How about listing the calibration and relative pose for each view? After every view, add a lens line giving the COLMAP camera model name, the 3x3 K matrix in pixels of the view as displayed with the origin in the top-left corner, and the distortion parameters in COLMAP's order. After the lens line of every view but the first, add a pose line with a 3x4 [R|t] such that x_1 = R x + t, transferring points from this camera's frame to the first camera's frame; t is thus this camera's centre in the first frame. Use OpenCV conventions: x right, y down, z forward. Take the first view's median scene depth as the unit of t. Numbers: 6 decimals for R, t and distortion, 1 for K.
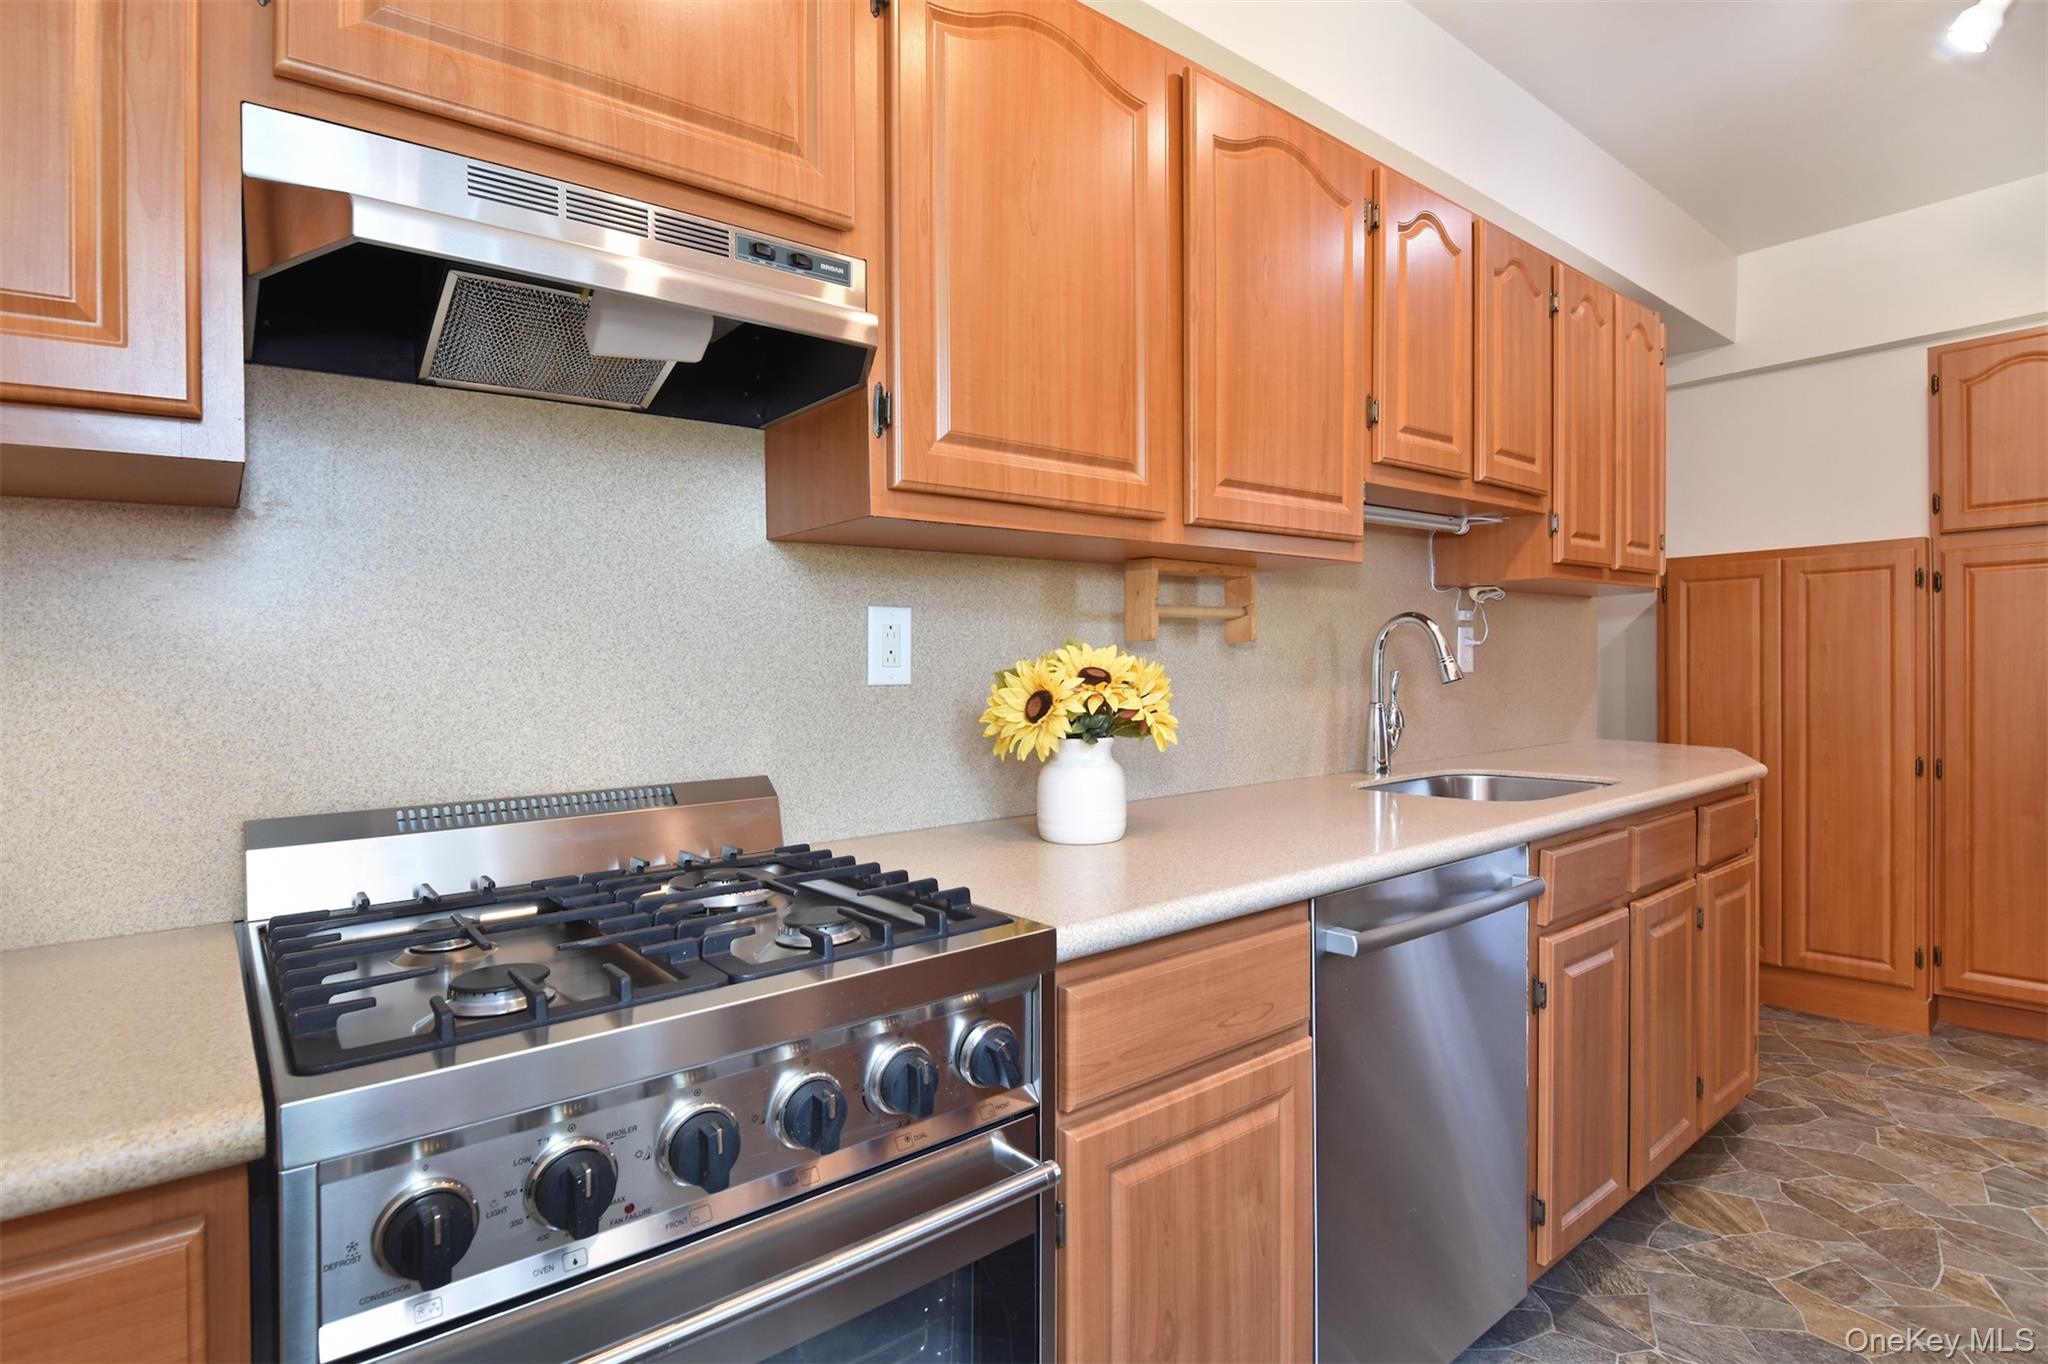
lens RADIAL K [[1018.0, 0, 1019.1], [0, 1018.0, 706.8], [0, 0, 1]] dist [0.001317, -0.016094]
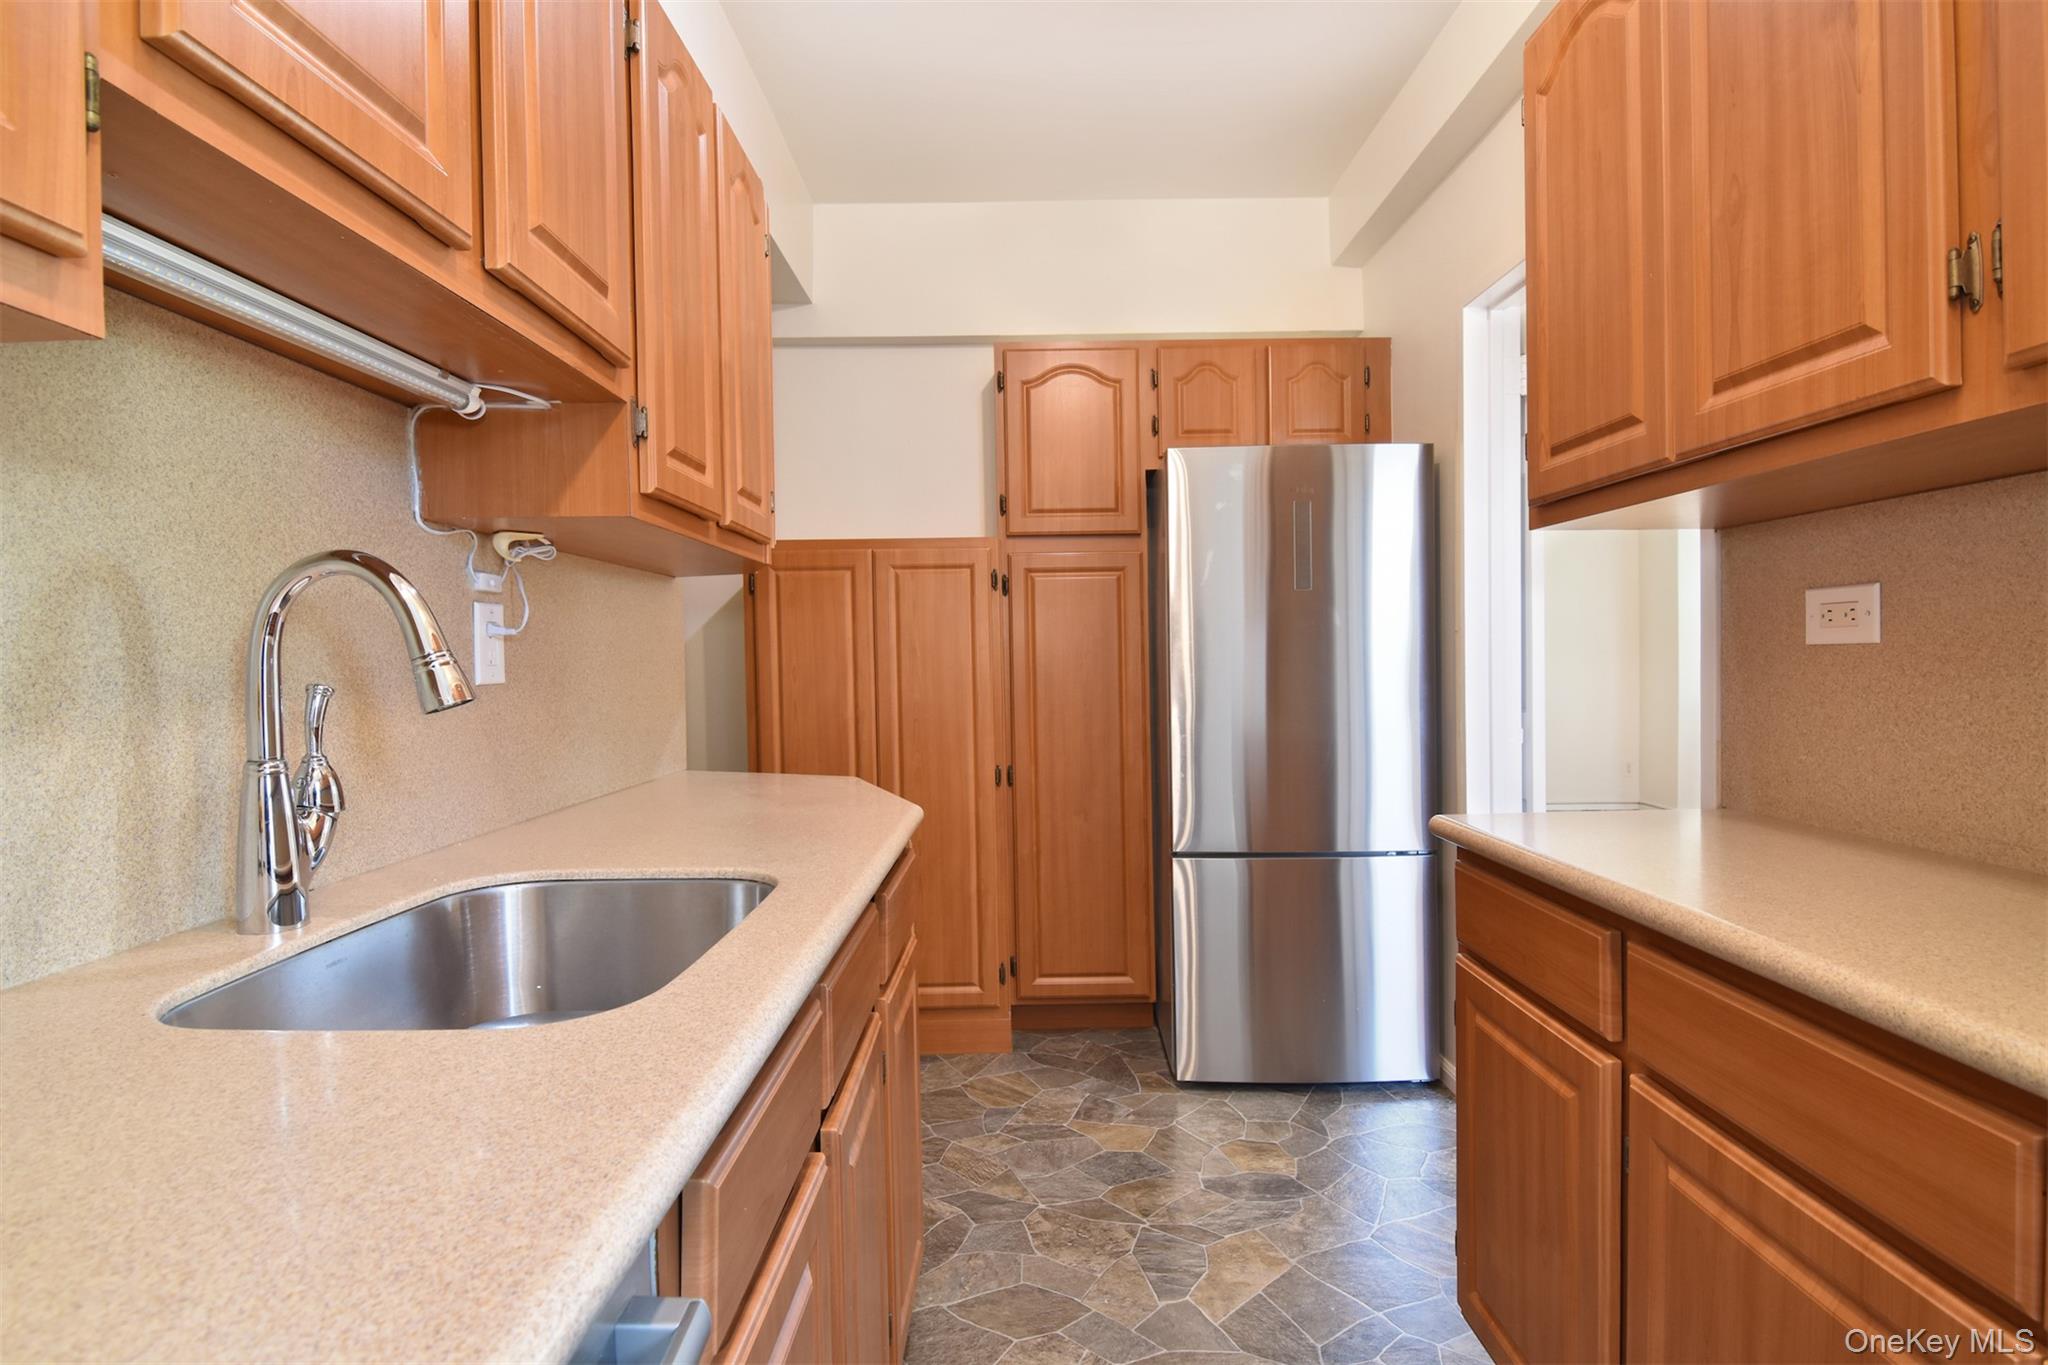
lens RADIAL K [[989.3, 0, 1032.5], [0, 989.3, 695.1], [0, 0, 1]] dist [-0.001667, -0.001266]
pose [[0.627159, -0.017354, 0.778698, 0.187906], [0.027194, 0.999630, 0.000376, -0.018113], [-0.778417, 0.020939, 0.627399, 0.396463]]
